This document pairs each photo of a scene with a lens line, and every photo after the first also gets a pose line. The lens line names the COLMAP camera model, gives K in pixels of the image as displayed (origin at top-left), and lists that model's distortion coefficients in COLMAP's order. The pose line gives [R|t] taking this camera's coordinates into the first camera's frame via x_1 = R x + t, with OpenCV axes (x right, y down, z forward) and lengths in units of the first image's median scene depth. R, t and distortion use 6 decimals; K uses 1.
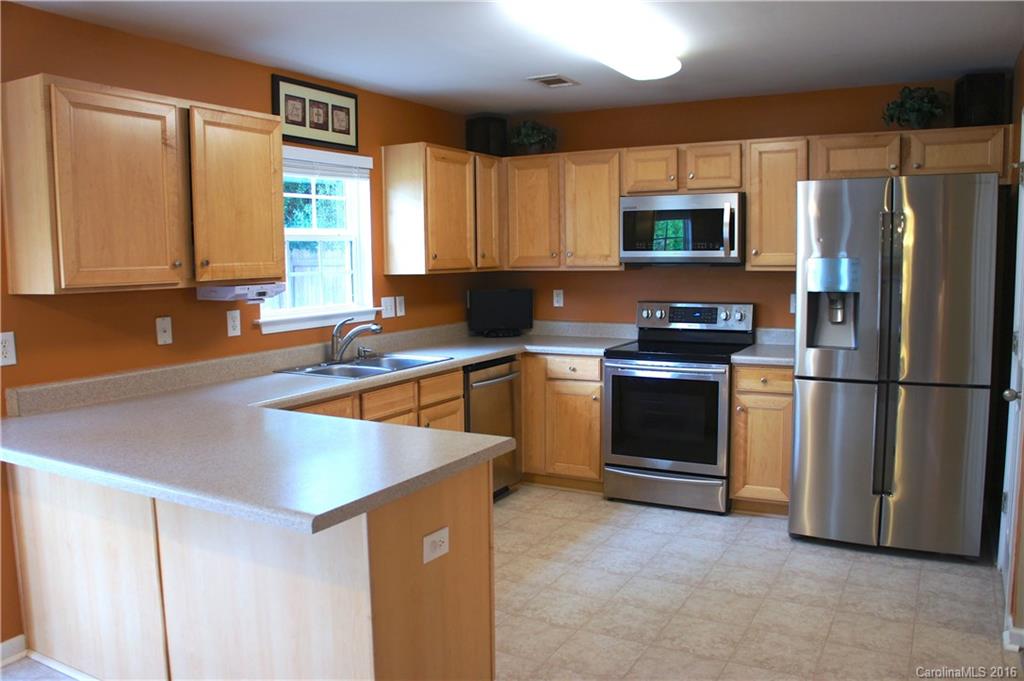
lens RADIAL K [[804.6, 0, 512.0], [0, 804.6, 340.5], [0, 0, 1]] dist [-0.188211, 0.141235]
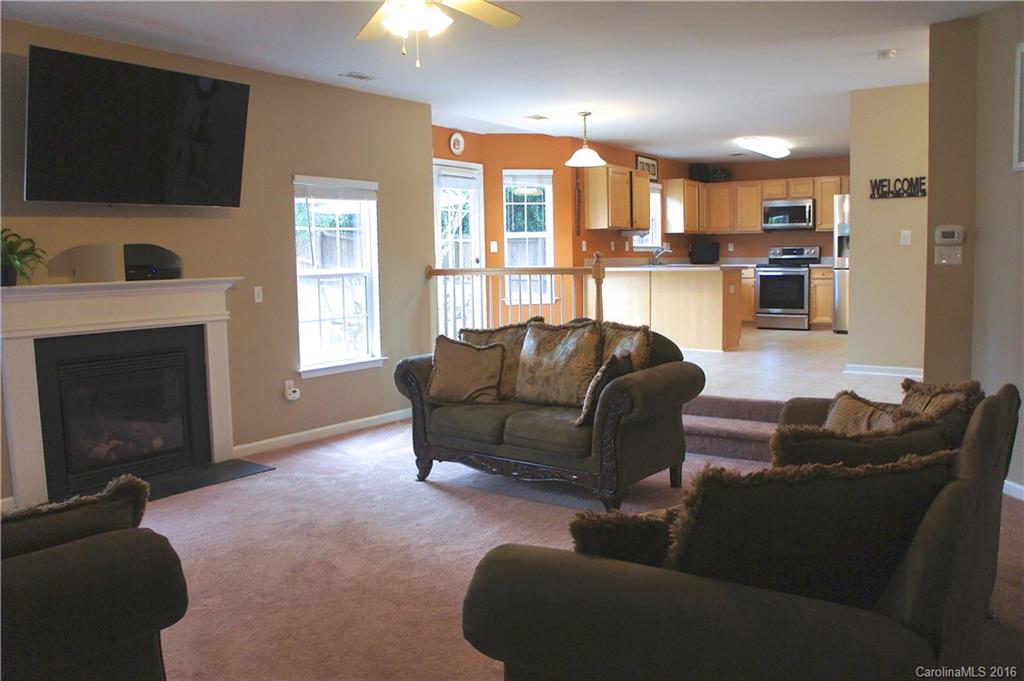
lens RADIAL K [[804.6, 0, 512.0], [0, 804.6, 340.5], [0, 0, 1]] dist [-0.188211, 0.141235]
pose [[0.994609, 0.006172, -0.103511, -0.382447], [-0.006619, 0.999970, -0.003968, 0.264463], [0.103484, 0.004632, 0.994620, -1.490376]]
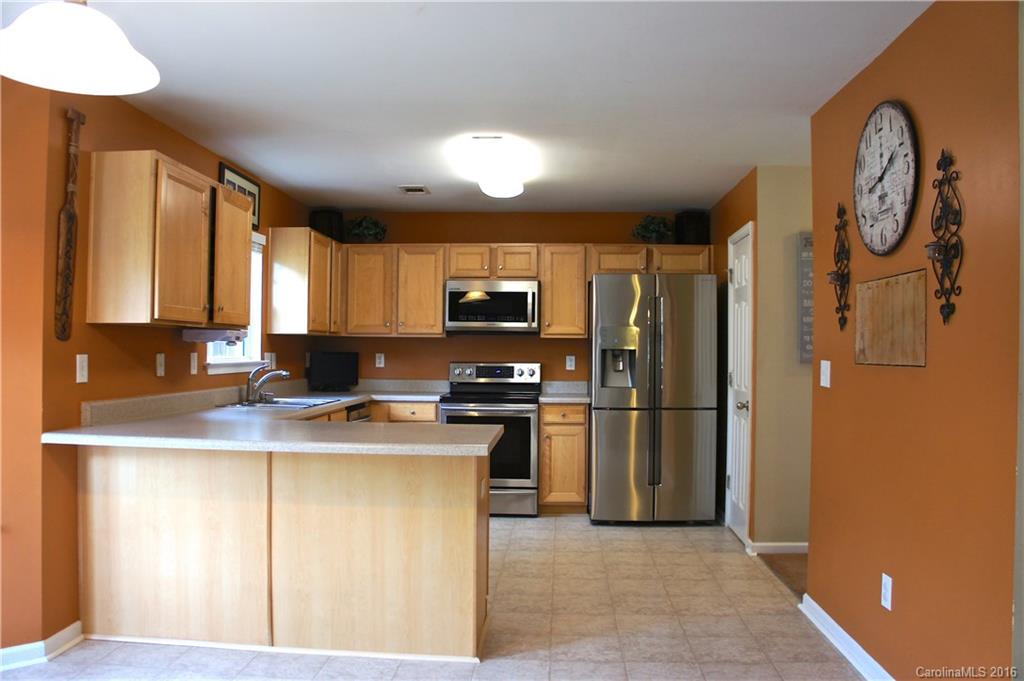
lens RADIAL K [[804.6, 0, 512.0], [0, 804.6, 340.5], [0, 0, 1]] dist [-0.188211, 0.141235]
pose [[0.897569, 0.027496, 0.440015, -0.367719], [0.024708, 0.993347, -0.112474, 0.073290], [-0.440181, 0.111825, 0.890919, -0.223928]]
